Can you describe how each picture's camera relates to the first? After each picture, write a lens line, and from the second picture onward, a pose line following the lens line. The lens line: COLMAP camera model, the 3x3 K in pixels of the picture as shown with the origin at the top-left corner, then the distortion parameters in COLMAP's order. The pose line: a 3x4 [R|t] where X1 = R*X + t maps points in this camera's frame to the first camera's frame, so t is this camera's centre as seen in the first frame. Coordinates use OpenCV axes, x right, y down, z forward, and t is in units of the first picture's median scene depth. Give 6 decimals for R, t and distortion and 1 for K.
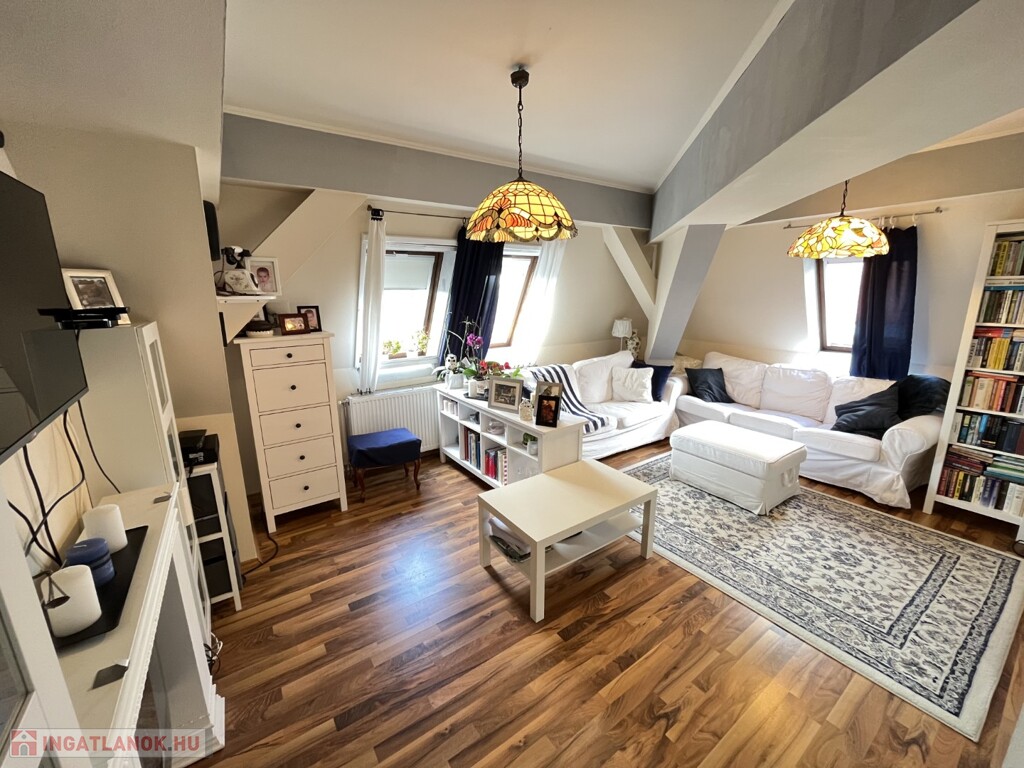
lens RADIAL K [[412.1, 0, 508.6], [0, 412.1, 381.7], [0, 0, 1]] dist [-0.002656, -0.000878]
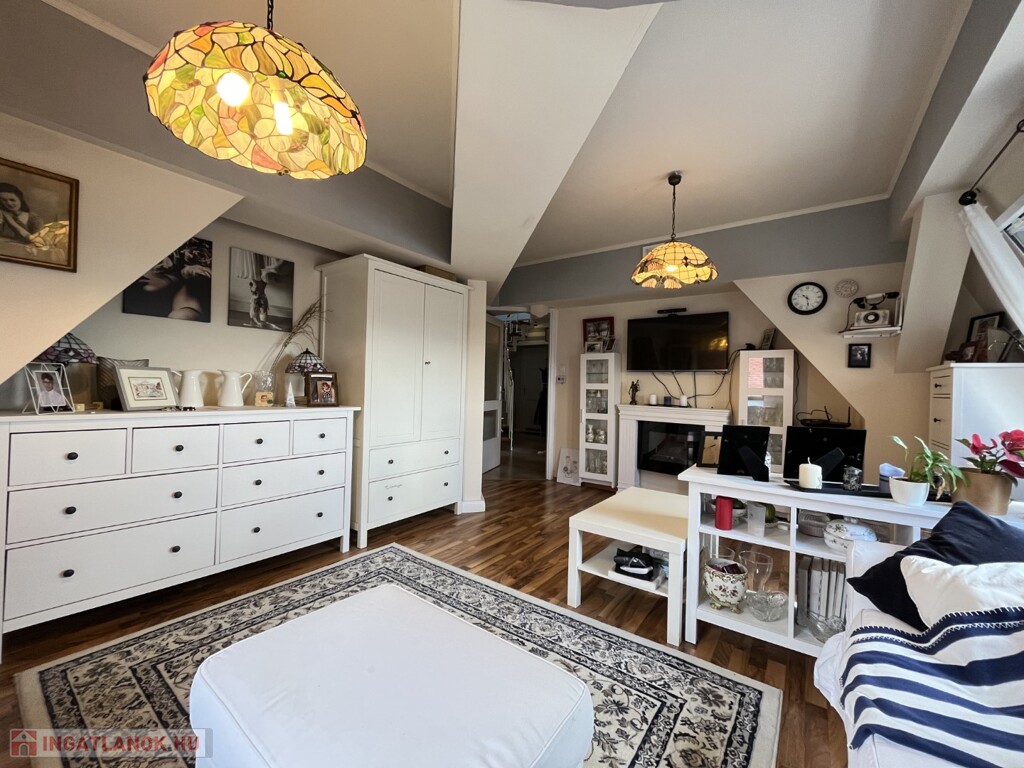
lens RADIAL K [[412.1, 0, 508.6], [0, 412.1, 381.7], [0, 0, 1]] dist [-0.002656, -0.000878]
pose [[-0.945232, -0.019786, -0.325798, 0.735848], [-0.090061, 0.975222, 0.202069, -0.181118], [0.313727, 0.220344, -0.923593, 1.615535]]
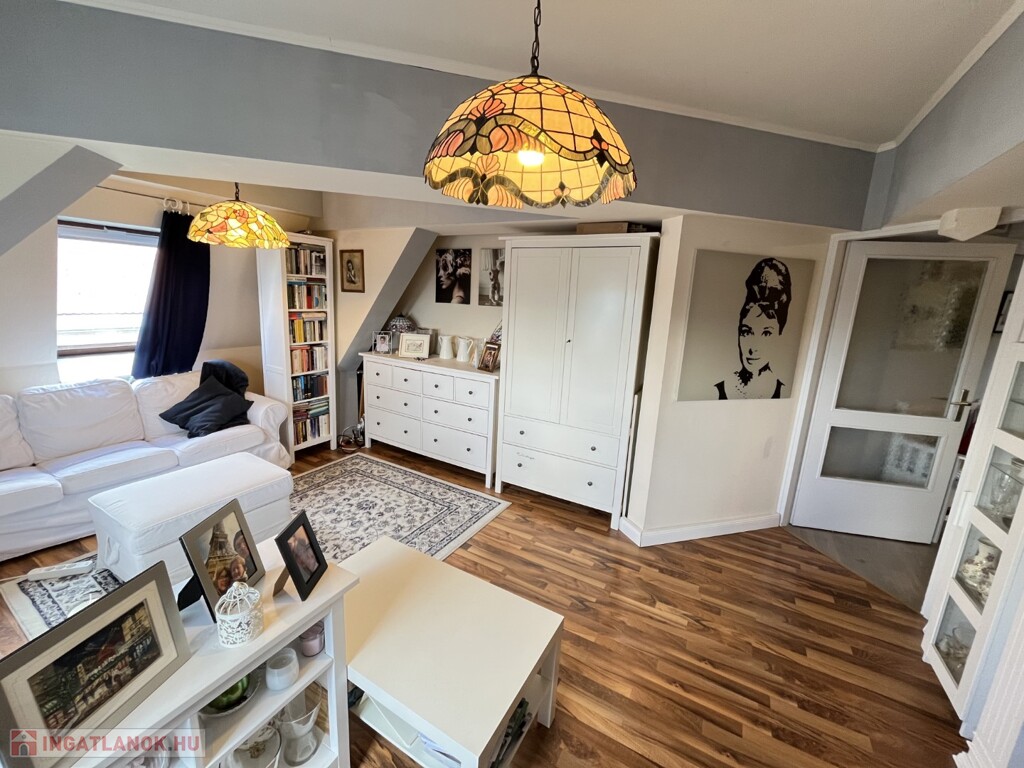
lens RADIAL K [[412.1, 0, 508.6], [0, 412.1, 381.7], [0, 0, 1]] dist [-0.002656, -0.000878]
pose [[-0.432554, -0.198755, 0.879428, -0.360100], [0.153255, 0.944997, 0.288953, -0.201769], [-0.888488, 0.259764, -0.378302, 0.955258]]
